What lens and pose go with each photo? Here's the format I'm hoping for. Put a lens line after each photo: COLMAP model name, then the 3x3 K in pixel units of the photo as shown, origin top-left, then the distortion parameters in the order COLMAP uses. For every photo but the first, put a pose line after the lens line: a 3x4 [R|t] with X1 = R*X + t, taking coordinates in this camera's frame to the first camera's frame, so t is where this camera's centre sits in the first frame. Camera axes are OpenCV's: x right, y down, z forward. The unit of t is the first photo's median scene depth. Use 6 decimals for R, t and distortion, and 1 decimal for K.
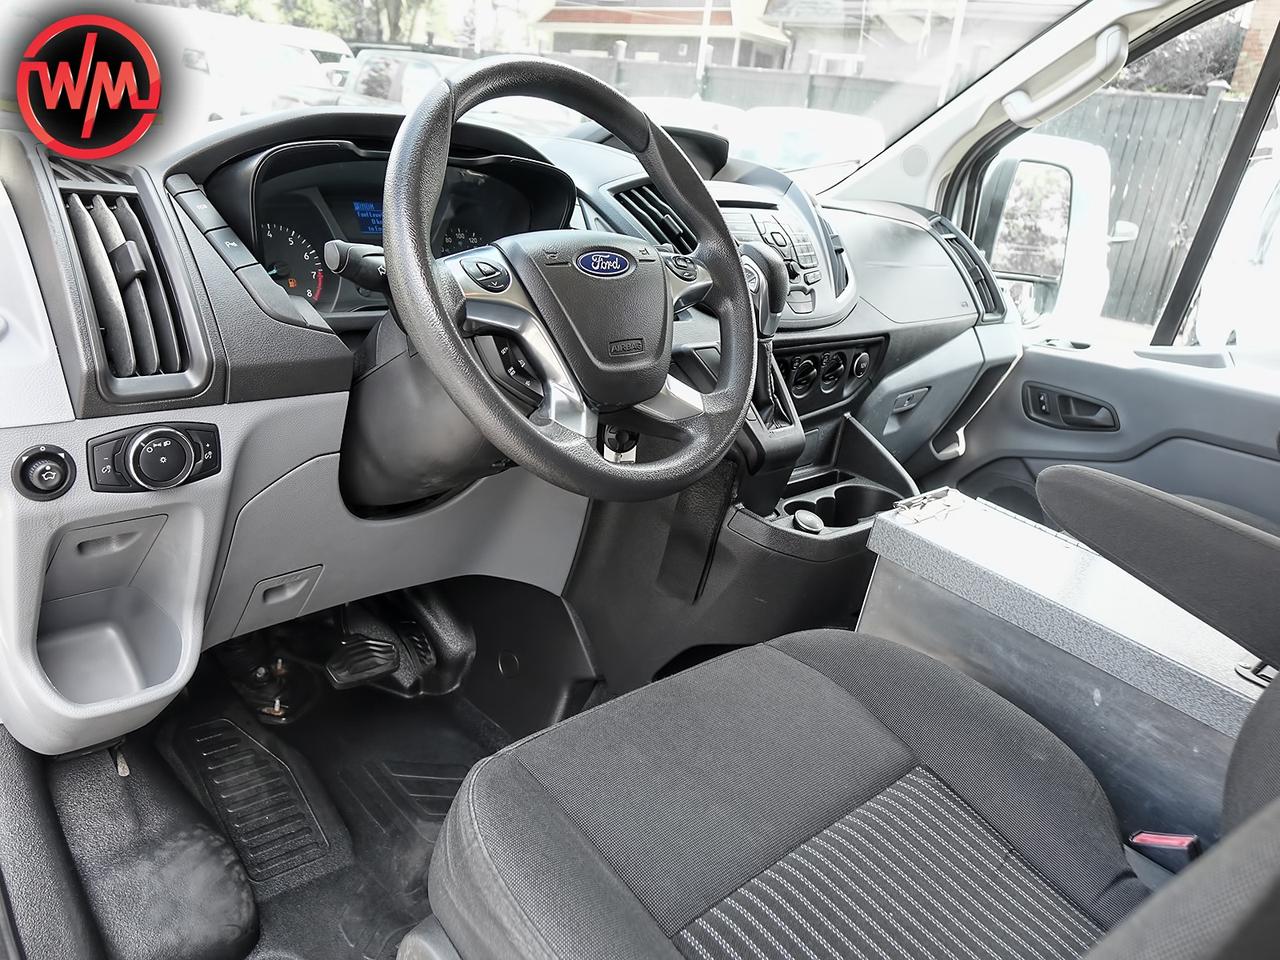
lens RADIAL K [[969.8, 0, 640.0], [0, 969.8, 480.0], [0, 0, 1]] dist [-0.001306, 0.005348]
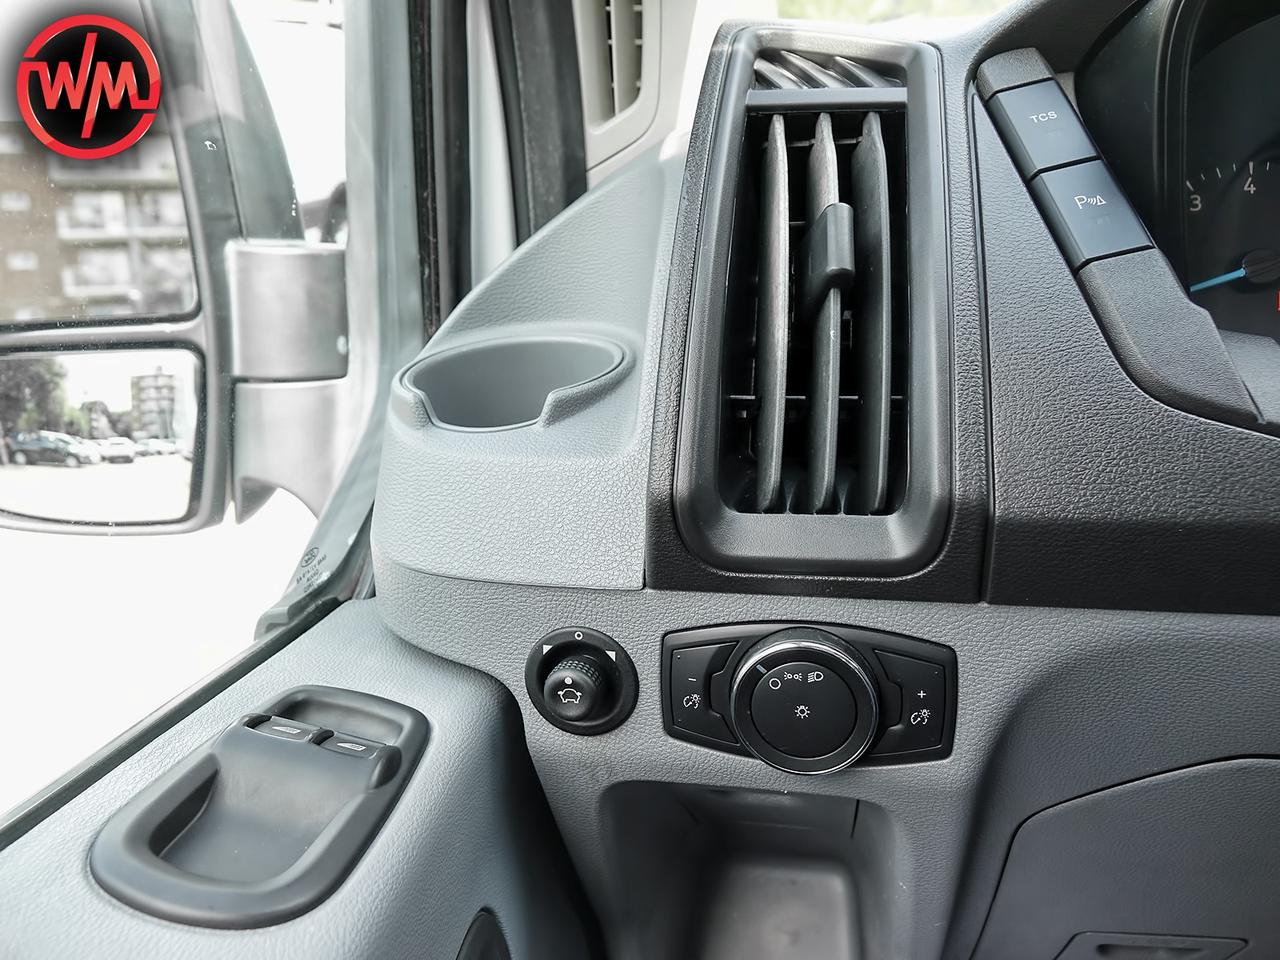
lens RADIAL K [[969.8, 0, 640.0], [0, 969.8, 480.0], [0, 0, 1]] dist [-0.001306, 0.005348]
pose [[0.535509, 0.148938, -0.831293, -0.189257], [-0.172979, 0.982801, 0.064652, -0.134428], [0.826625, 0.109175, 0.552062, 0.688134]]
